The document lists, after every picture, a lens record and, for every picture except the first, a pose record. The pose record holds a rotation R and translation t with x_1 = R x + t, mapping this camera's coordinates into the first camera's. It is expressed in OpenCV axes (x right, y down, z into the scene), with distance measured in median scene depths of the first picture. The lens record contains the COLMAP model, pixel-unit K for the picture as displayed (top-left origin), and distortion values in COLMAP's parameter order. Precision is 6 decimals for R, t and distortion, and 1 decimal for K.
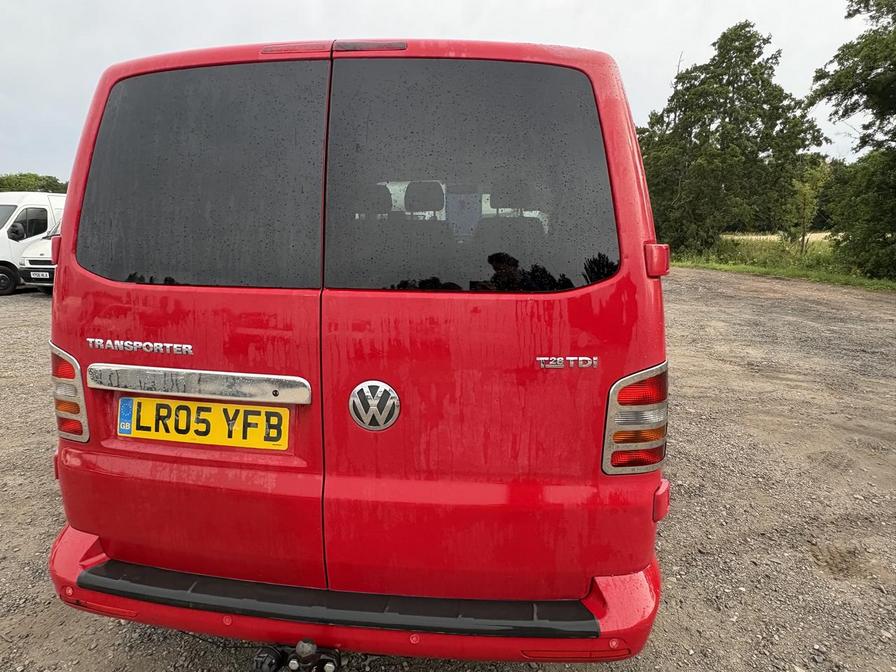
lens RADIAL K [[596.7, 0, 453.8], [0, 596.7, 335.4], [0, 0, 1]] dist [0.006427, 0.004204]
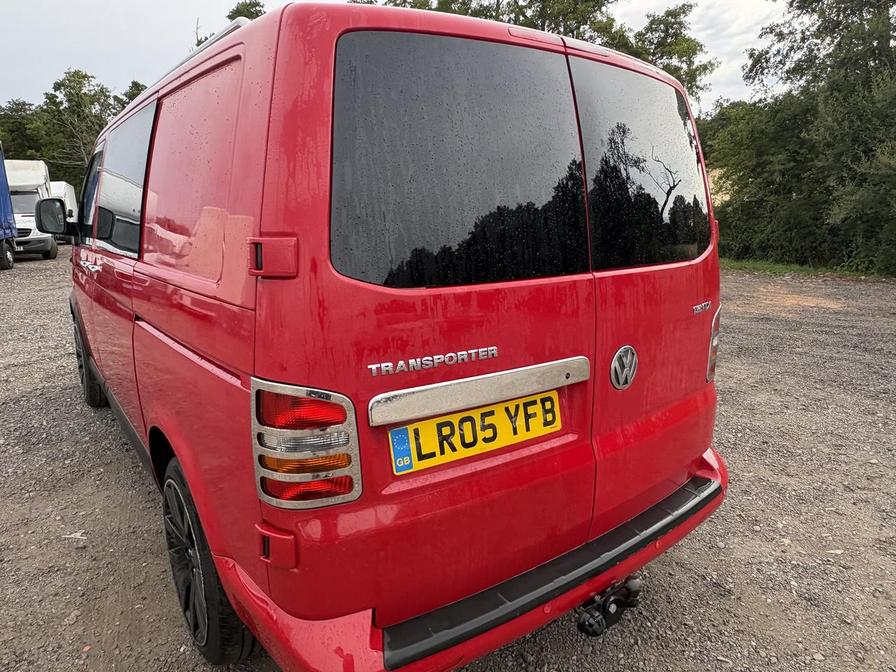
lens RADIAL K [[596.7, 0, 453.8], [0, 596.7, 335.4], [0, 0, 1]] dist [0.006427, 0.004204]
pose [[0.709024, -0.167680, 0.684958, -1.076837], [0.137015, 0.985565, 0.099440, -0.097852], [-0.691745, 0.023344, 0.721764, 0.361228]]
